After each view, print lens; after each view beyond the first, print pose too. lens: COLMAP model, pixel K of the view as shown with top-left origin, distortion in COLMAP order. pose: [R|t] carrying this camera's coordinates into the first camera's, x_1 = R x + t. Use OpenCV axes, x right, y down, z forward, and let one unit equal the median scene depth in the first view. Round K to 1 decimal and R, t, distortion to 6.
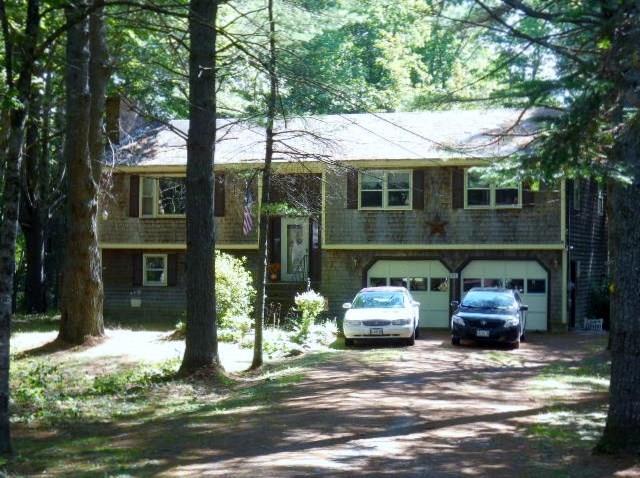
lens RADIAL K [[1342.8, 0, 320.0], [0, 1342.8, 239.5], [0, 0, 1]] dist [-0.067897, 0.000000]
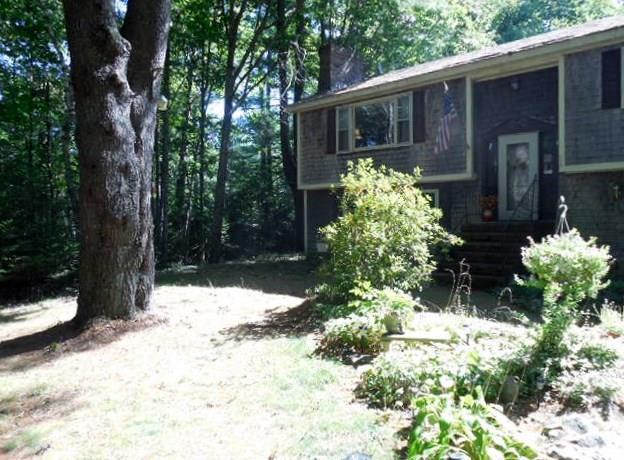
lens RADIAL K [[509.1, 0, 312.4], [0, 509.1, 229.6], [0, 0, 1]] dist [-0.012620, -0.003752]
pose [[0.921176, -0.003357, -0.389131, -0.014457], [0.014898, 0.999534, 0.026645, 0.027680], [0.388860, -0.030342, 0.920797, 0.708555]]
